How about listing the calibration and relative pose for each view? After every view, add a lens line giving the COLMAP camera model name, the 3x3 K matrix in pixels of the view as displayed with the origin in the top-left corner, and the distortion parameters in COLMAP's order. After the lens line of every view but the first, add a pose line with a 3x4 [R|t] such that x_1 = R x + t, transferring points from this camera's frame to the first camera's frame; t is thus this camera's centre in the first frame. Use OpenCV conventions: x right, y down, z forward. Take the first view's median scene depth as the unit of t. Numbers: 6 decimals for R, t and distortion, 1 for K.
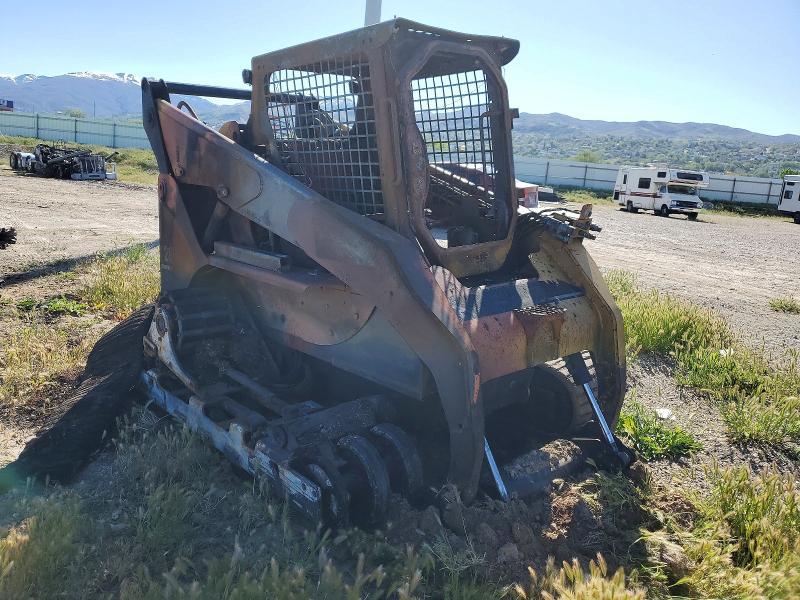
lens RADIAL K [[616.1, 0, 400.0], [0, 616.1, 300.0], [0, 0, 1]] dist [0.015041, -0.000061]
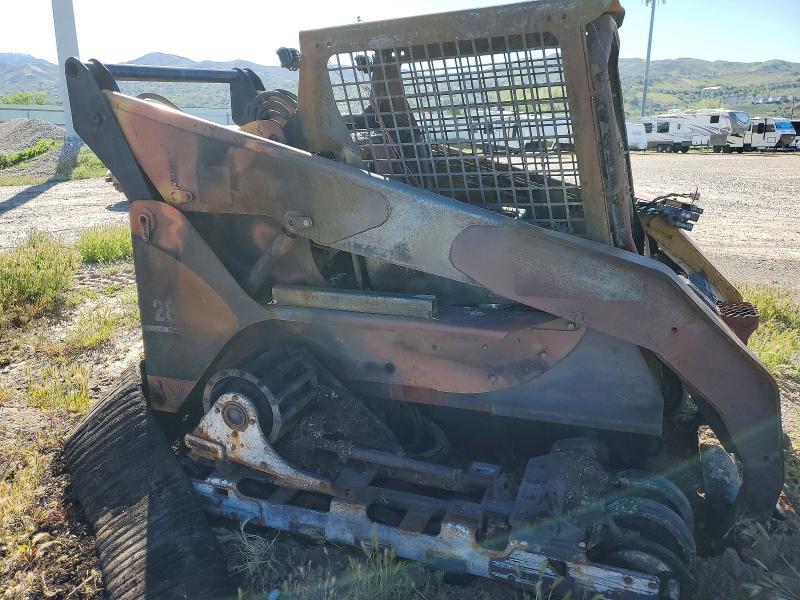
lens RADIAL K [[616.1, 0, 400.0], [0, 616.1, 300.0], [0, 0, 1]] dist [0.015041, -0.000061]
pose [[0.894052, -0.185577, 0.407716, -0.507266], [0.153986, 0.982008, 0.109308, -0.147897], [-0.420666, -0.034944, 0.906543, 0.284912]]
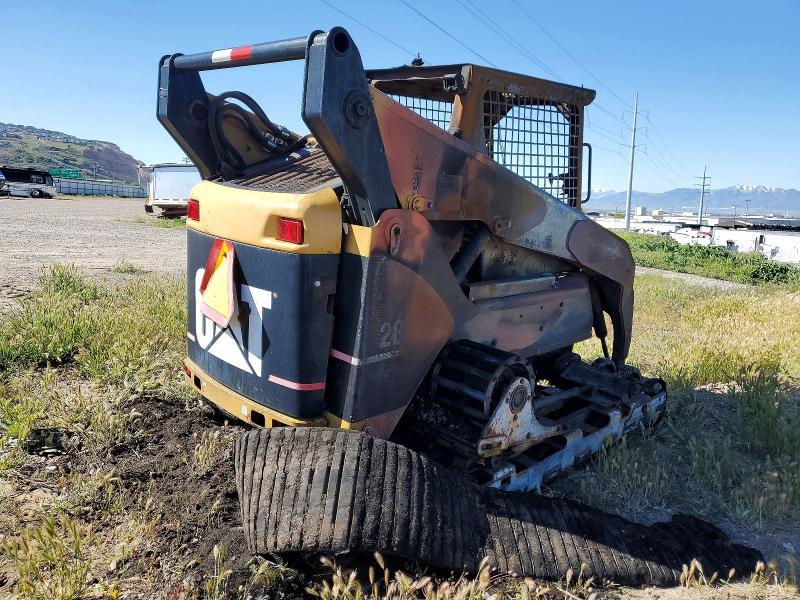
lens RADIAL K [[632.7, 0, 398.7], [0, 632.7, 291.6], [0, 0, 1]] dist [0.001644, -0.000418]
pose [[-0.065163, -0.216147, 0.974184, -1.199030], [0.148944, 0.963216, 0.223677, -0.312789], [-0.986696, 0.159674, -0.030572, 1.215252]]
